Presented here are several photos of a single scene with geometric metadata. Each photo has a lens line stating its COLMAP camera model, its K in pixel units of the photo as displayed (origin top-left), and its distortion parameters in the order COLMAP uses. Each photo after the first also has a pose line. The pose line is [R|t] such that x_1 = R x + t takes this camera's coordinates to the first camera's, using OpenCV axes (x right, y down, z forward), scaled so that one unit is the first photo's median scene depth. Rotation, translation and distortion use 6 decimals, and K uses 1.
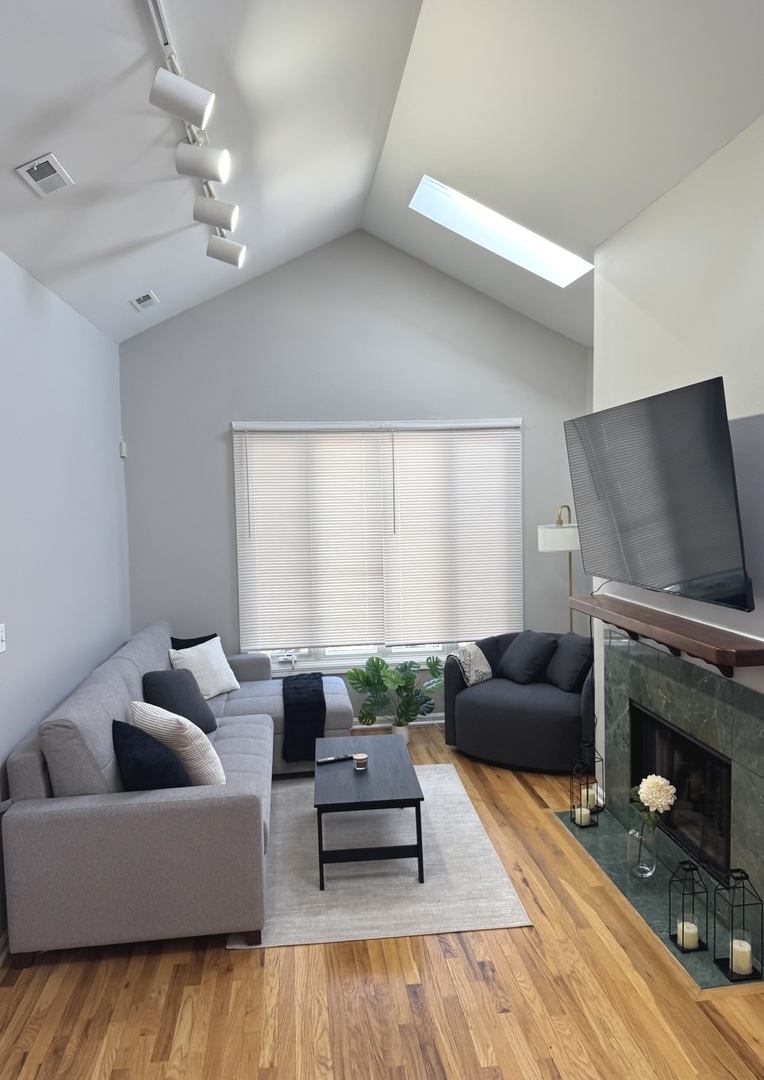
lens RADIAL K [[770.8, 0, 381.5], [0, 770.8, 540.0], [0, 0, 1]] dist [0.002396, 0.000552]
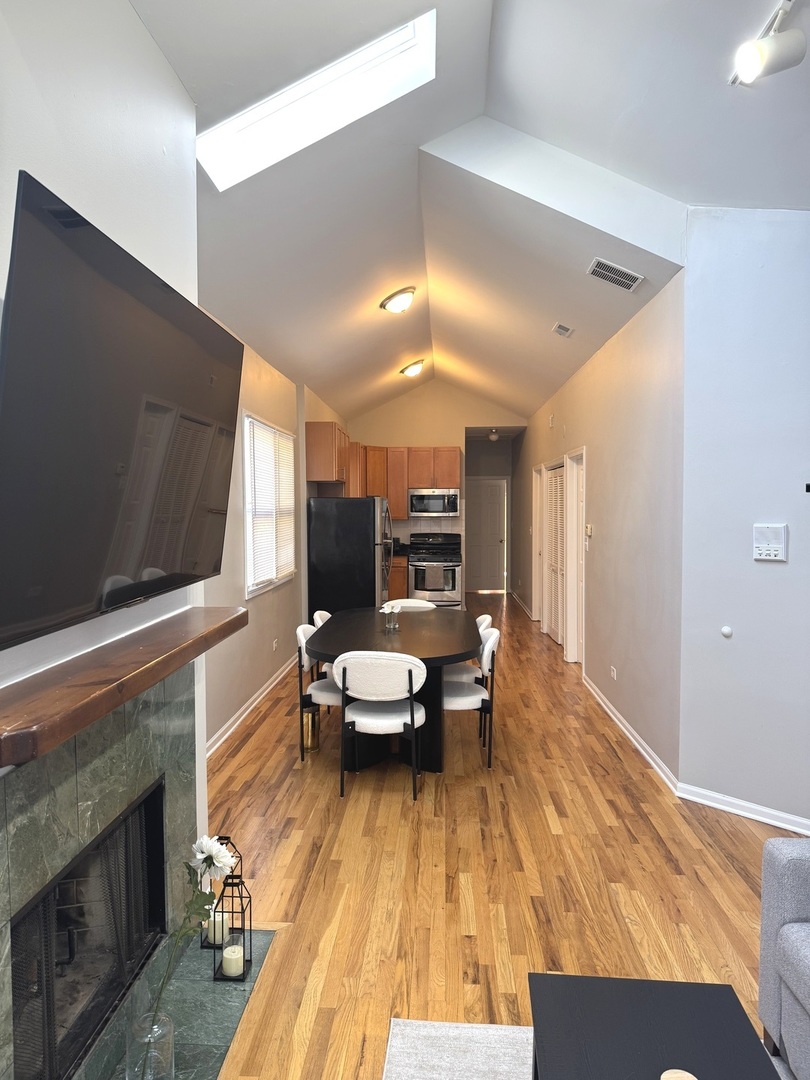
lens RADIAL K [[768.0, 0, 377.8], [0, 768.0, 533.6], [0, 0, 1]] dist [0.018391, -0.024441]
pose [[-0.979270, 0.019661, 0.201601, 0.055475], [0.037141, 0.995833, 0.083290, -0.043721], [-0.199123, 0.089051, -0.975920, 1.982857]]
